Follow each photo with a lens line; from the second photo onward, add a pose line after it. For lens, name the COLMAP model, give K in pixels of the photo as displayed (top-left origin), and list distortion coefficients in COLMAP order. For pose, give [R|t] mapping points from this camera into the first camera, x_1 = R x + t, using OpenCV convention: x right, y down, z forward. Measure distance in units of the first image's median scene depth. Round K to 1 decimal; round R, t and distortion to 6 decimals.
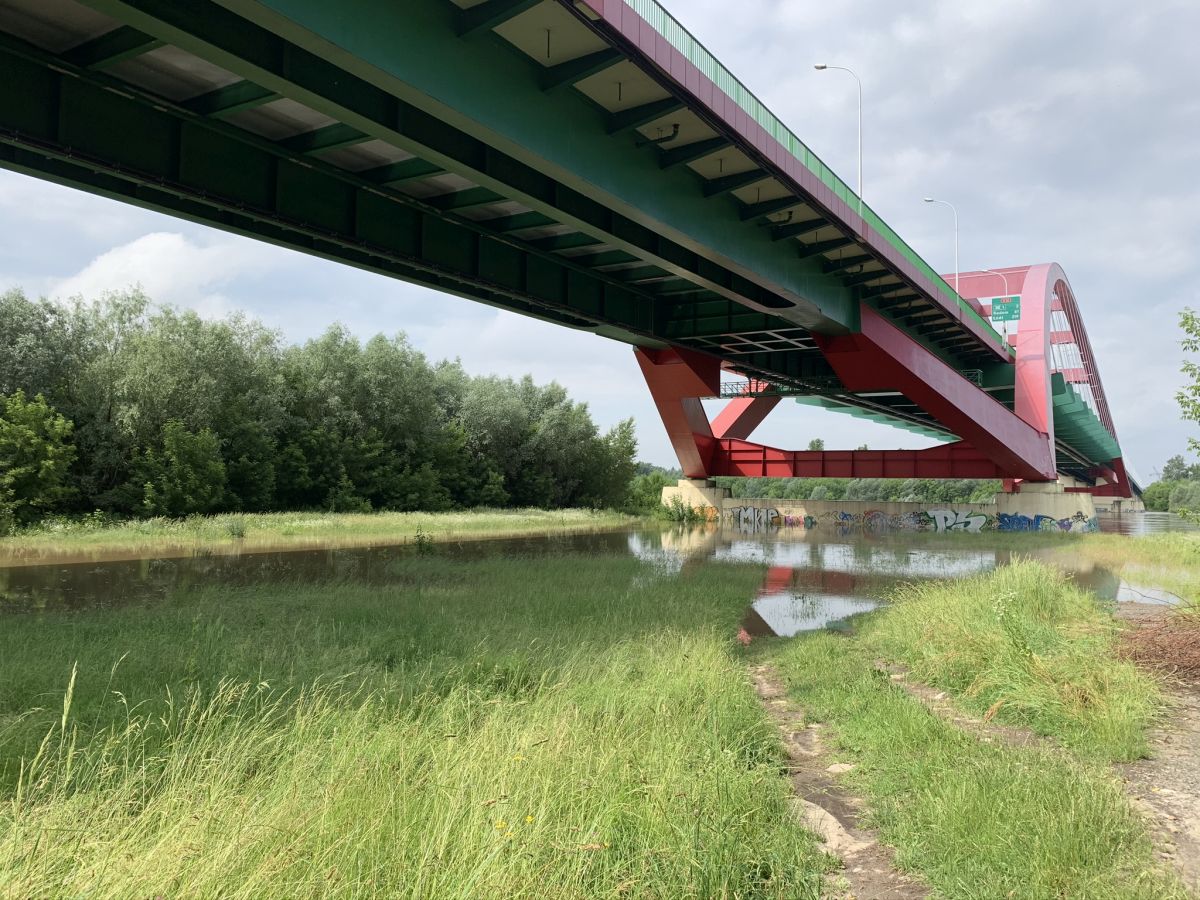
lens RADIAL K [[925.1, 0, 588.5], [0, 925.1, 441.2], [0, 0, 1]] dist [0.048294, -0.052919]
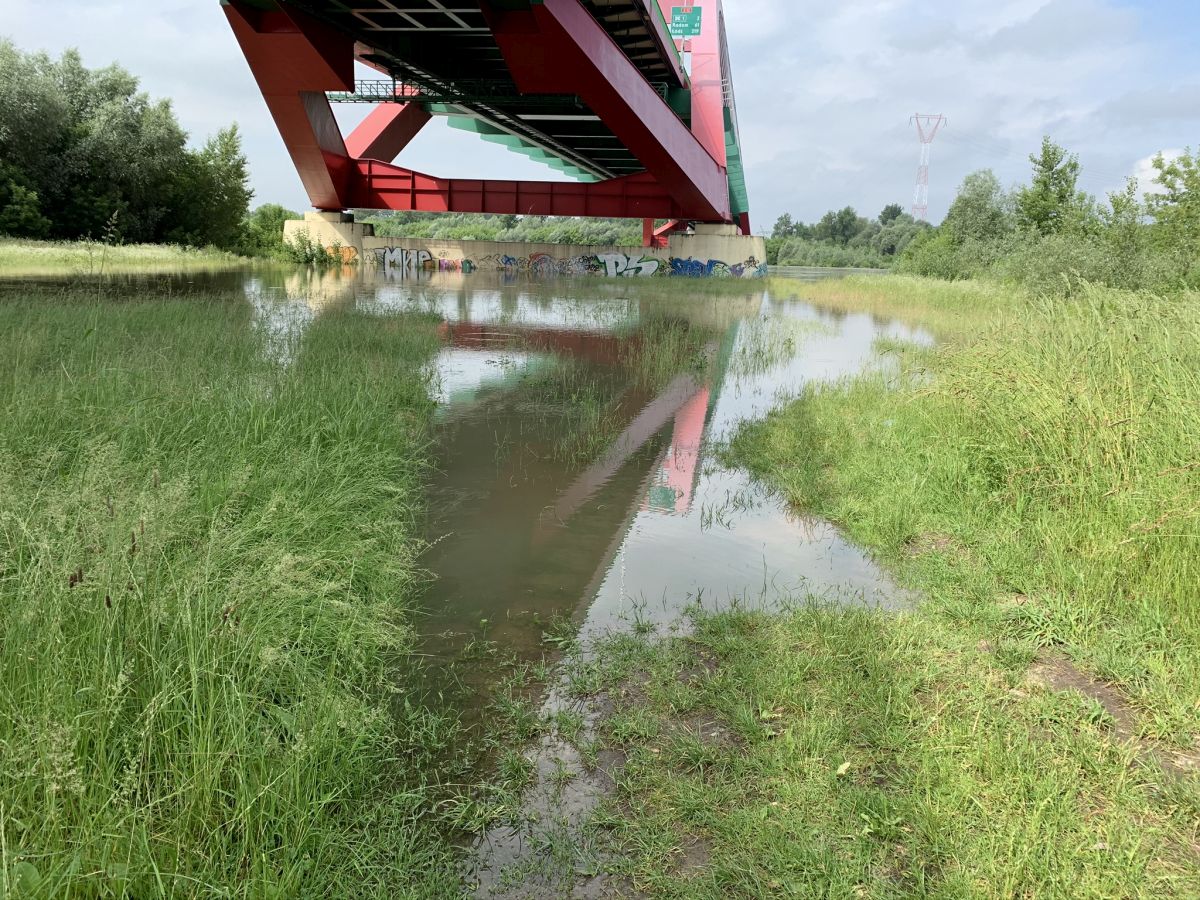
lens RADIAL K [[925.1, 0, 610.5], [0, 925.1, 445.7], [0, 0, 1]] dist [0.048294, -0.052919]
pose [[0.921862, -0.063633, 0.382258, 0.023113], [-0.039967, 0.965554, 0.257115, 0.021967], [-0.385452, -0.252302, 0.887564, 0.154235]]
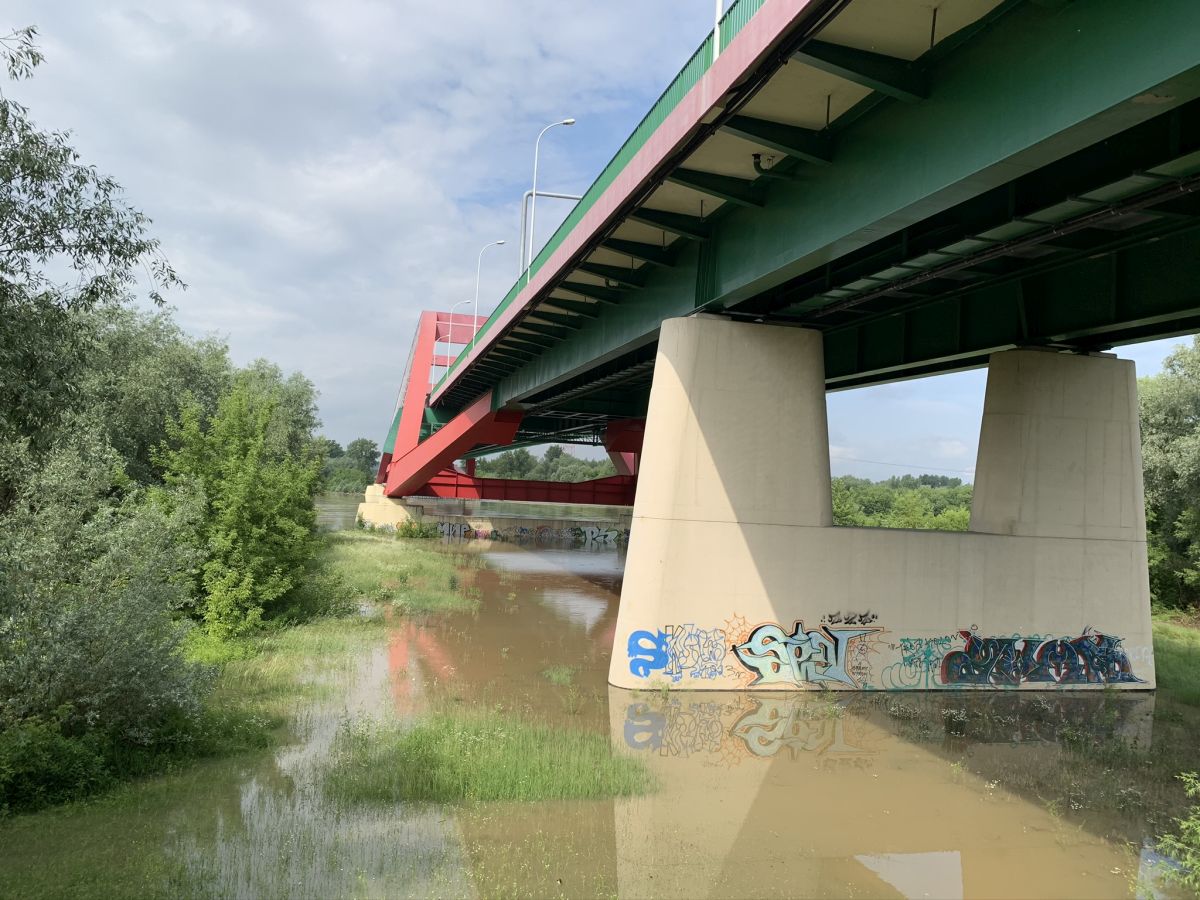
lens RADIAL K [[925.1, 0, 604.9], [0, 925.1, 441.4], [0, 0, 1]] dist [0.048294, -0.052919]
pose [[0.691058, 0.054420, 0.720748, -0.596087], [-0.079673, 0.996820, 0.001127, -0.056067], [-0.718395, -0.058203, 0.693196, 0.012723]]
